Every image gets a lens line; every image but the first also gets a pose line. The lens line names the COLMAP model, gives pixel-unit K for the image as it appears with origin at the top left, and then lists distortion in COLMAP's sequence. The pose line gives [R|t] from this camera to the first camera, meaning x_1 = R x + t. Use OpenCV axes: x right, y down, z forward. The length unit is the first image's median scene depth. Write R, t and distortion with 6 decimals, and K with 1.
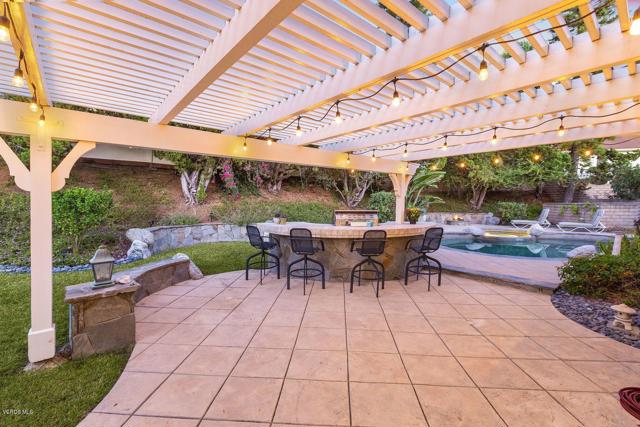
lens RADIAL K [[292.0, 0, 320.0], [0, 292.0, 213.5], [0, 0, 1]] dist [-0.001633, -0.000393]
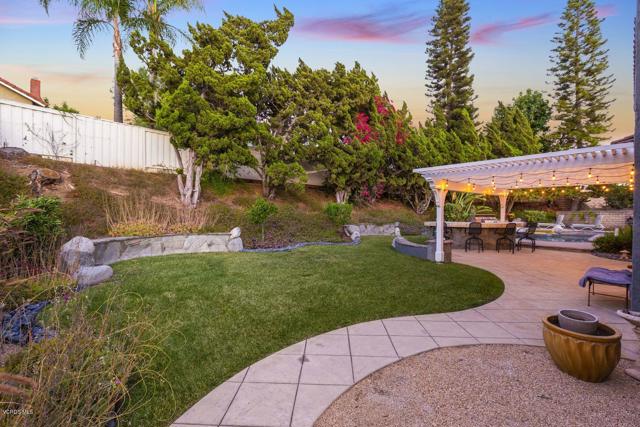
lens RADIAL K [[292.0, 0, 320.0], [0, 292.0, 213.5], [0, 0, 1]] dist [-0.001633, -0.000393]
pose [[0.999618, 0.000610, 0.027629, -0.446043], [0.000182, 0.999590, -0.028636, 0.016110], [-0.027635, 0.028630, 0.999208, -0.394523]]
